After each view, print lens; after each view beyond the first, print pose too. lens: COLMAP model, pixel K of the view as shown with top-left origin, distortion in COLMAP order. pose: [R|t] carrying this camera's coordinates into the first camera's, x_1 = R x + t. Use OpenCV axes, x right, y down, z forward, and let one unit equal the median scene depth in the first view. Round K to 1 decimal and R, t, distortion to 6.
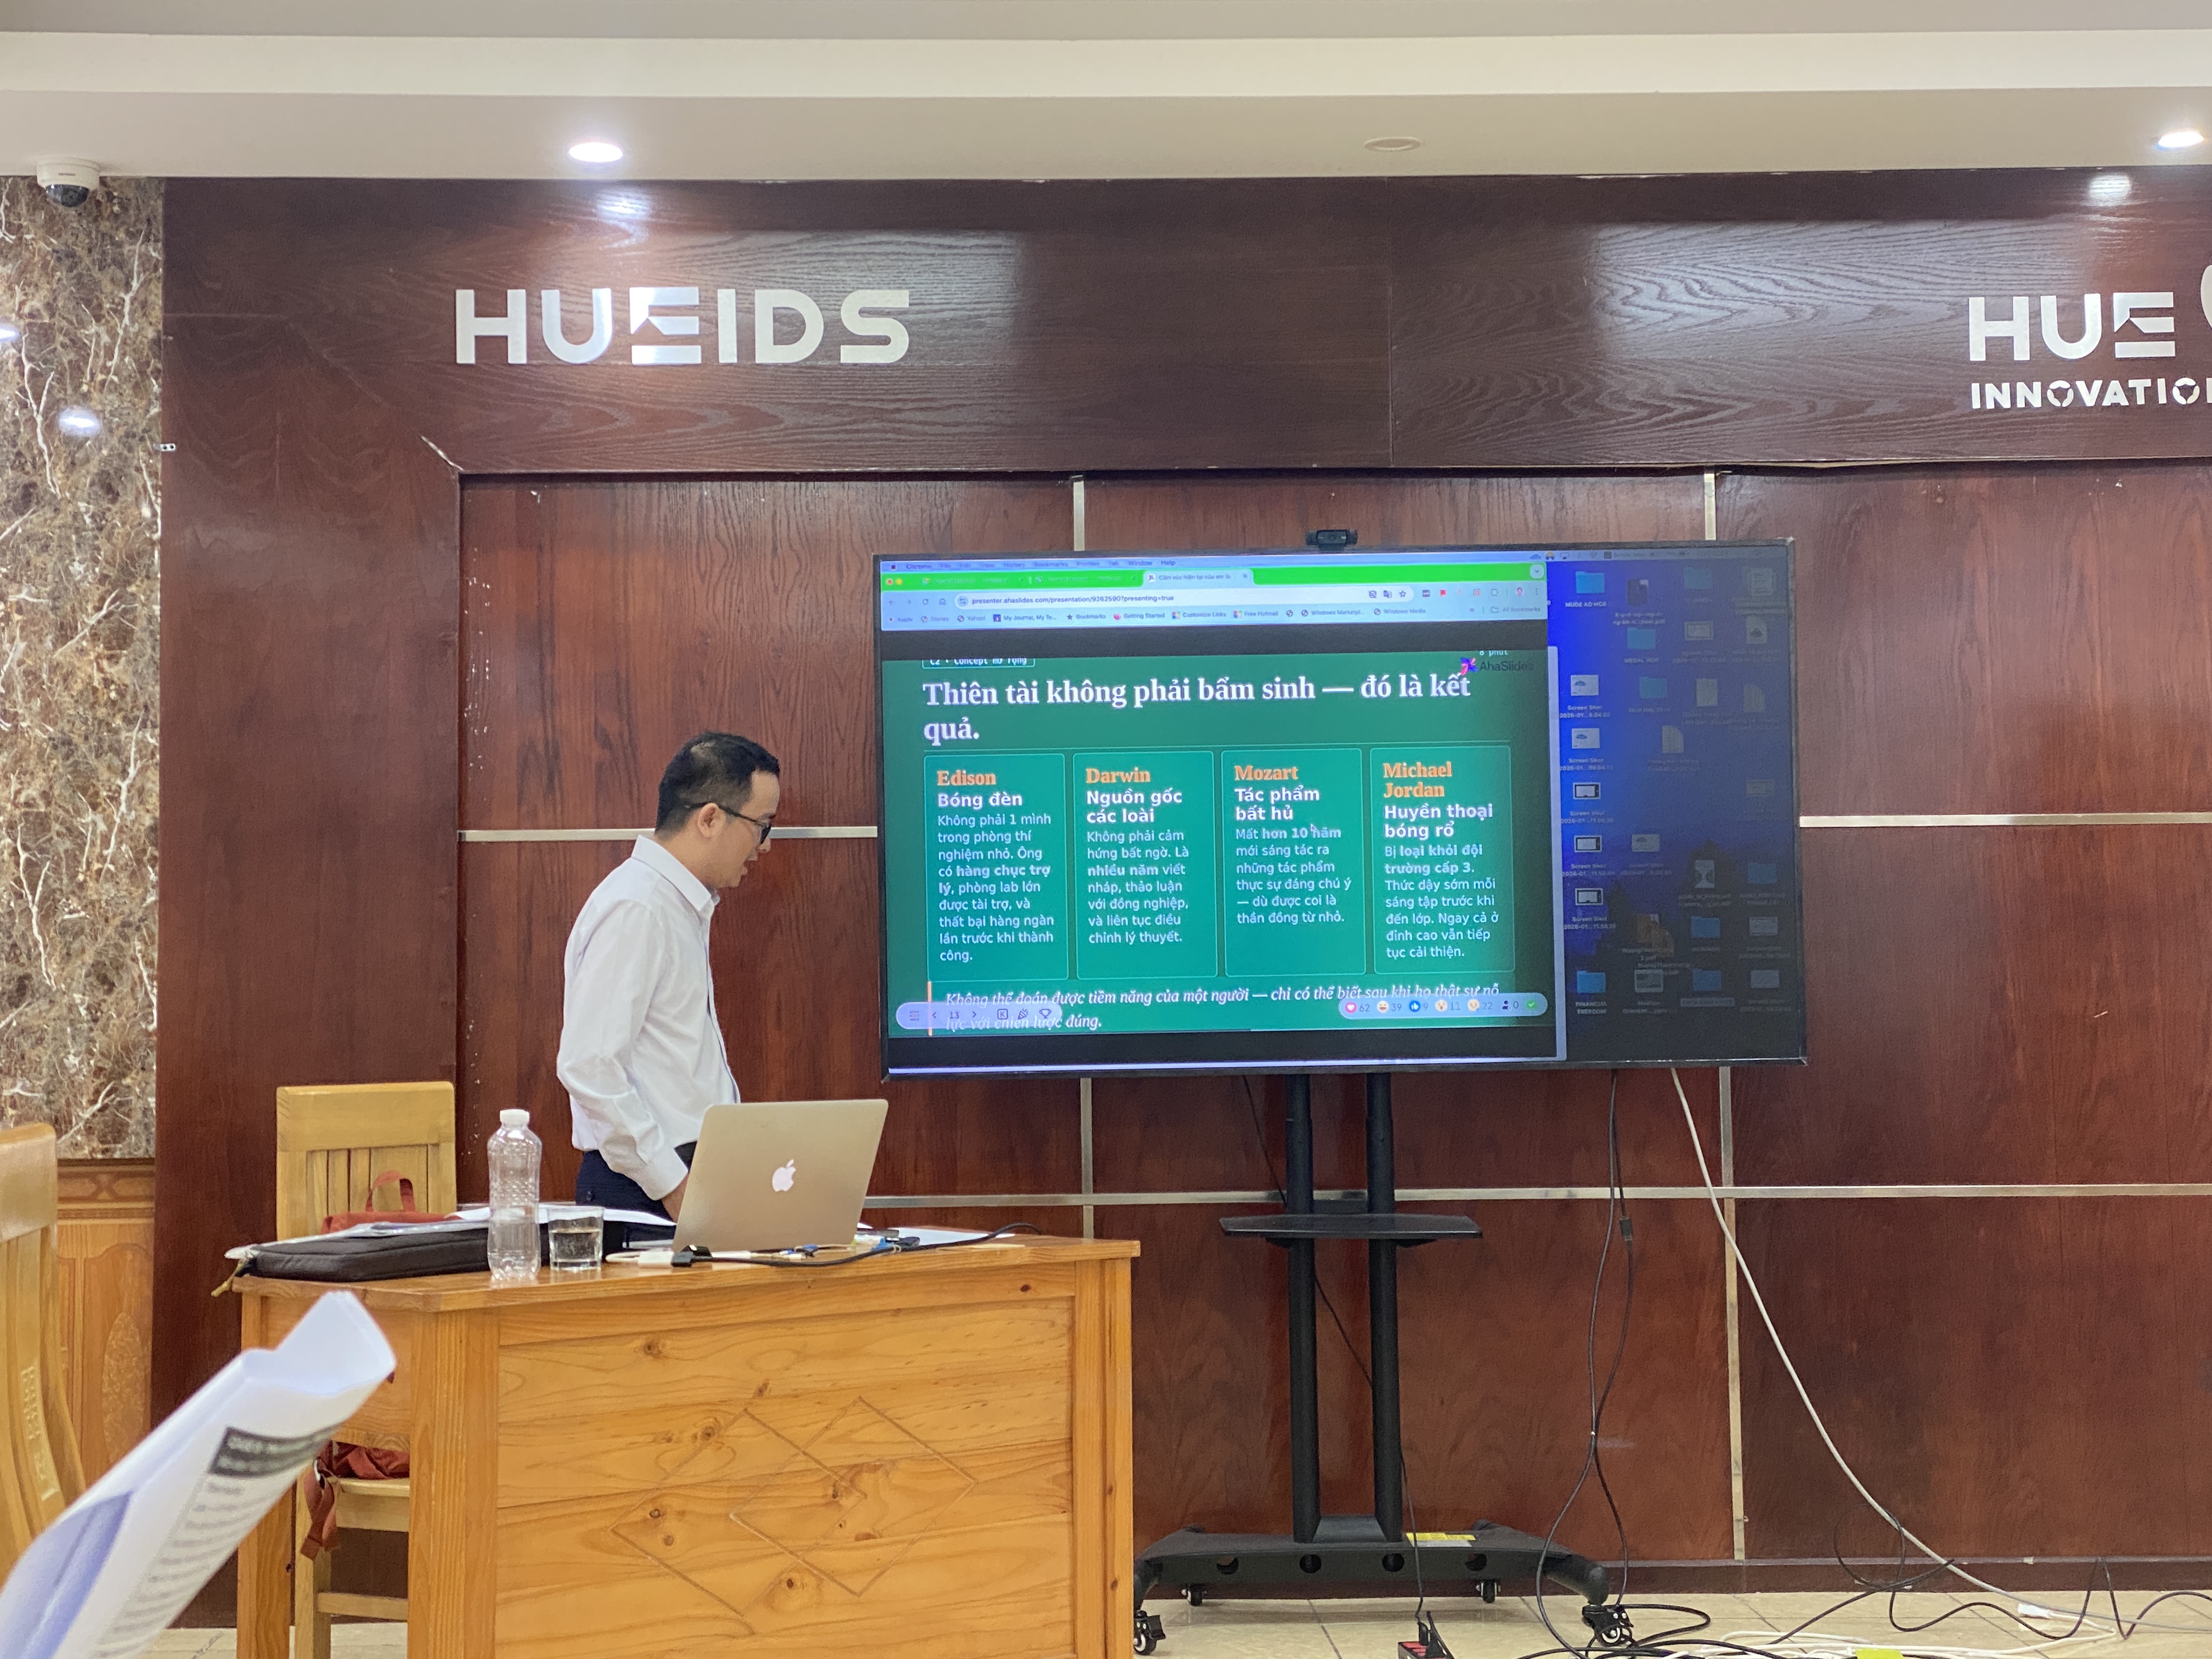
lens RADIAL K [[3569.6, 0, 1069.4], [0, 3569.6, 765.1], [0, 0, 1]] dist [0.155055, 0.000000]
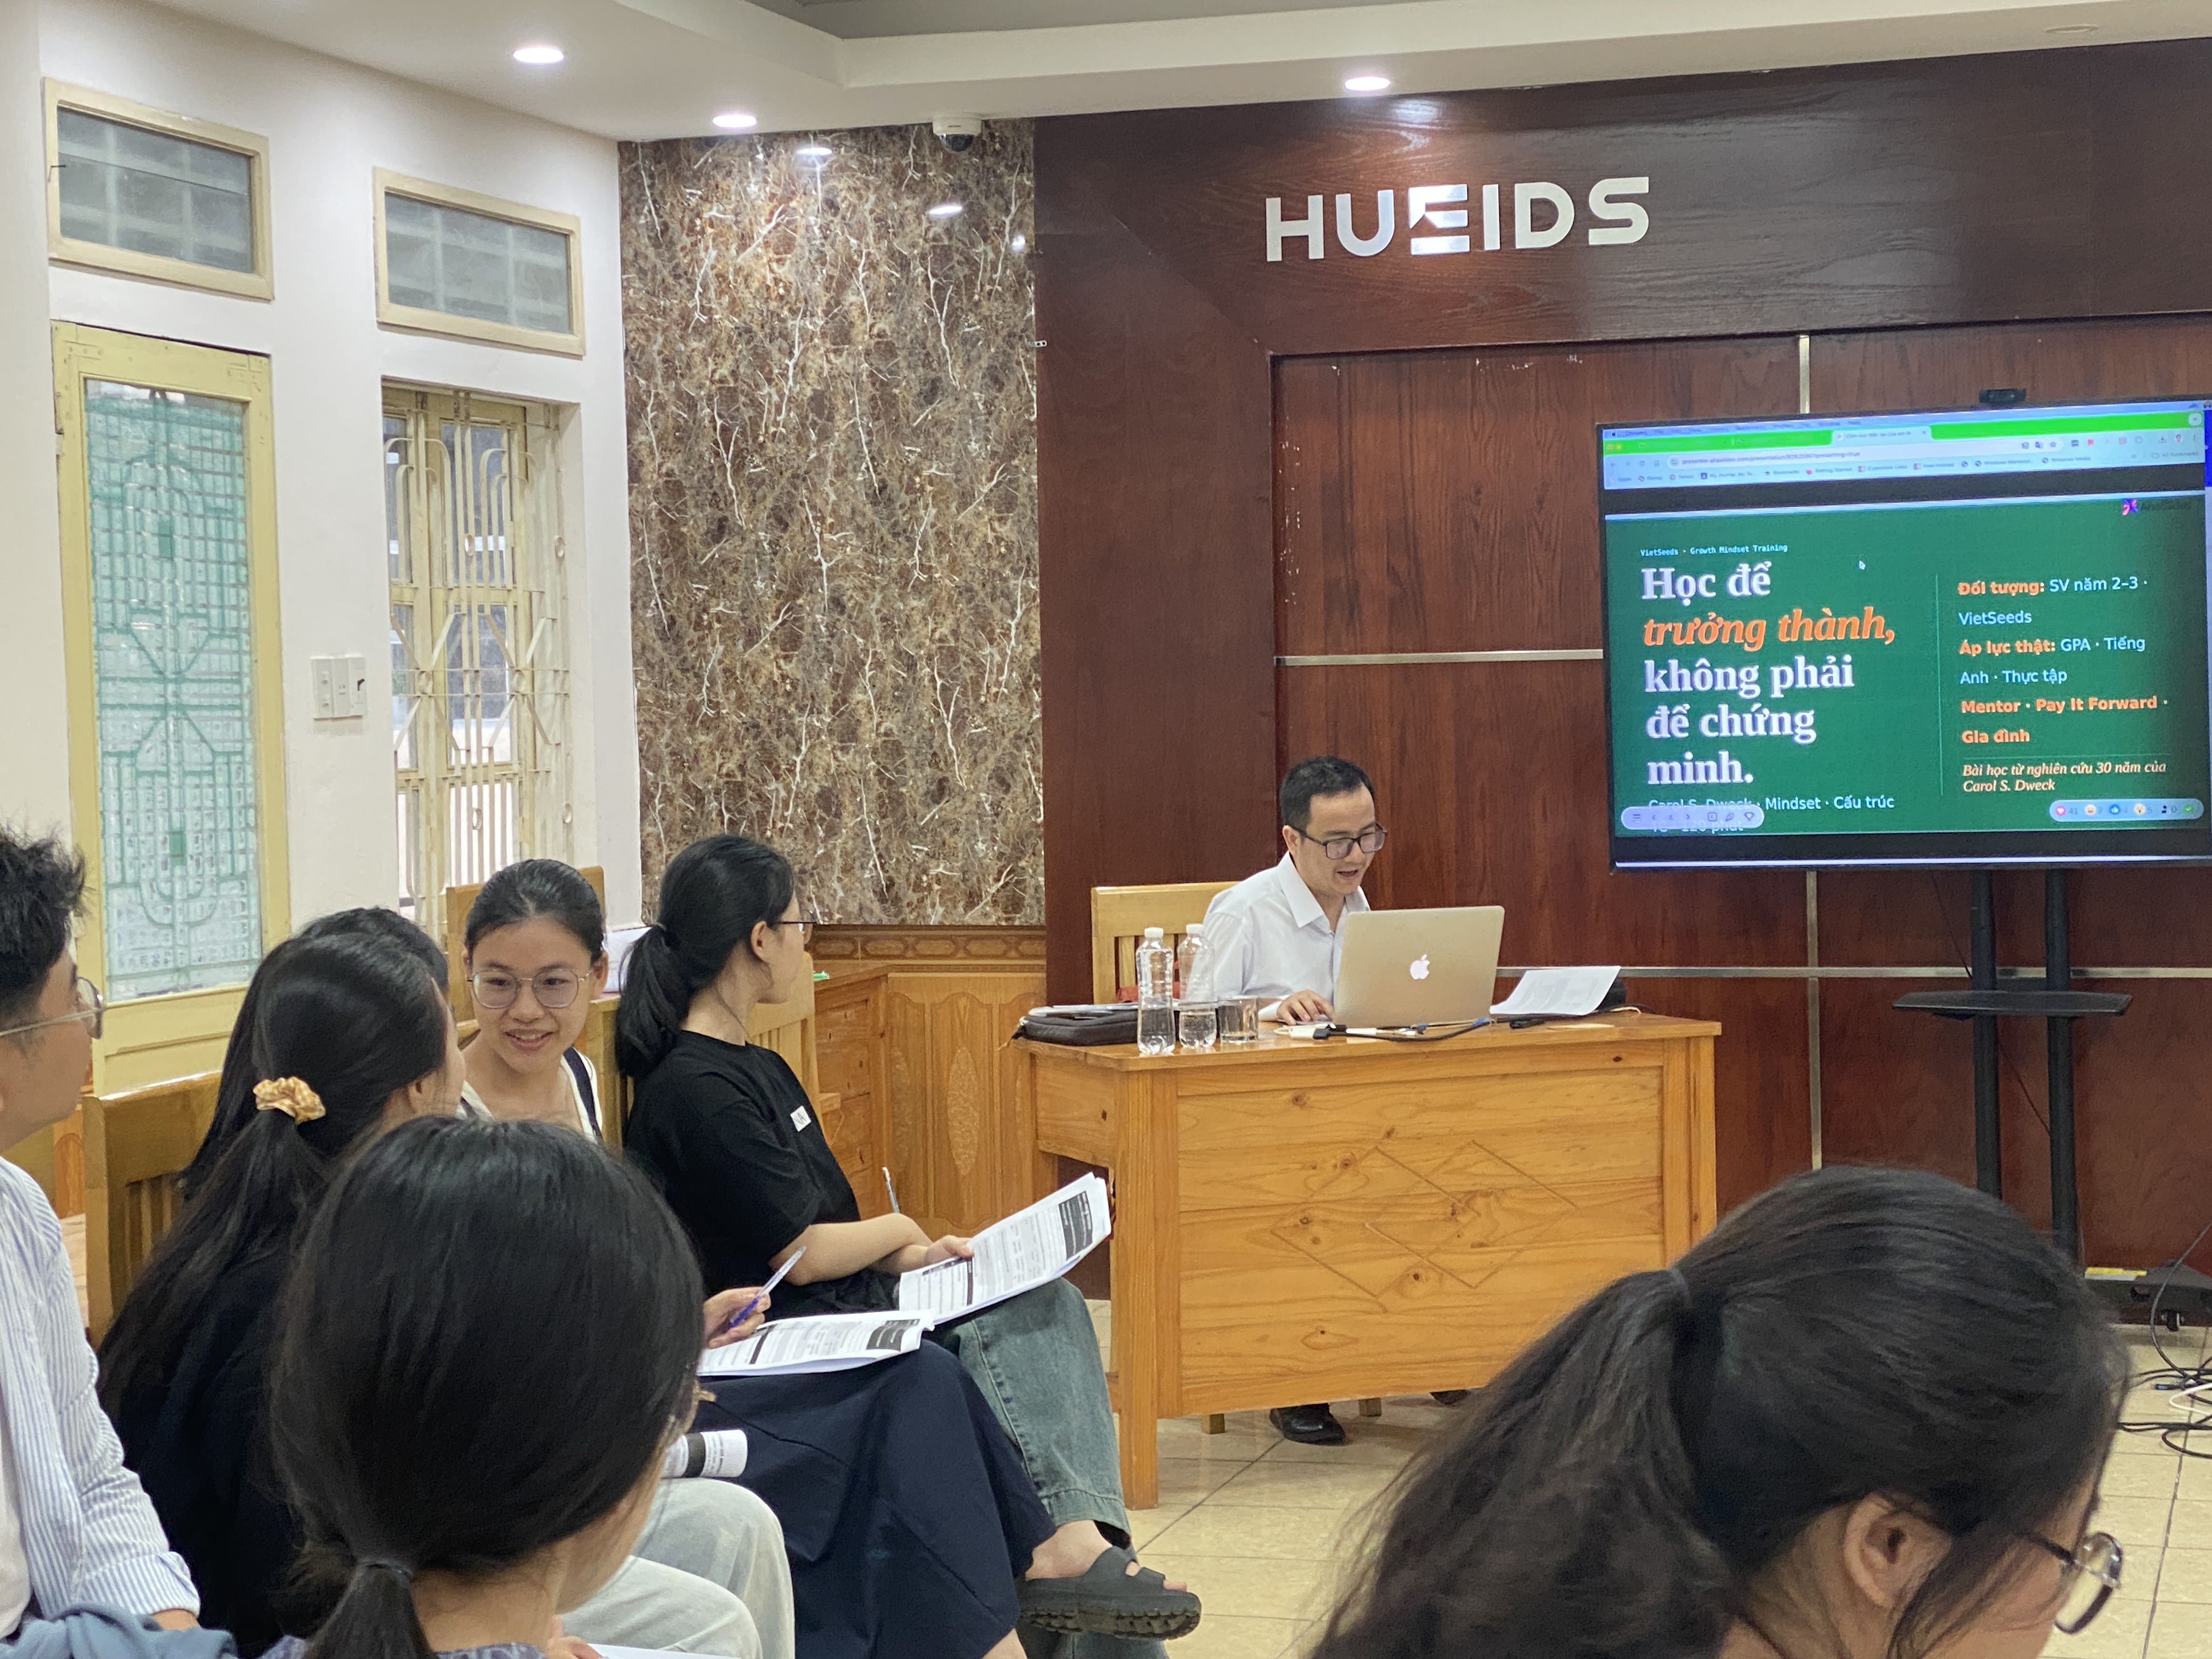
lens RADIAL K [[4380.6, 0, 1125.8], [0, 4380.6, 761.2], [0, 0, 1]] dist [0.185508, 0.000000]
pose [[0.947774, -0.000029, -0.318943, 0.247329], [0.031027, 0.995265, 0.092109, -0.083120], [0.317430, -0.097195, 0.943288, -0.395185]]
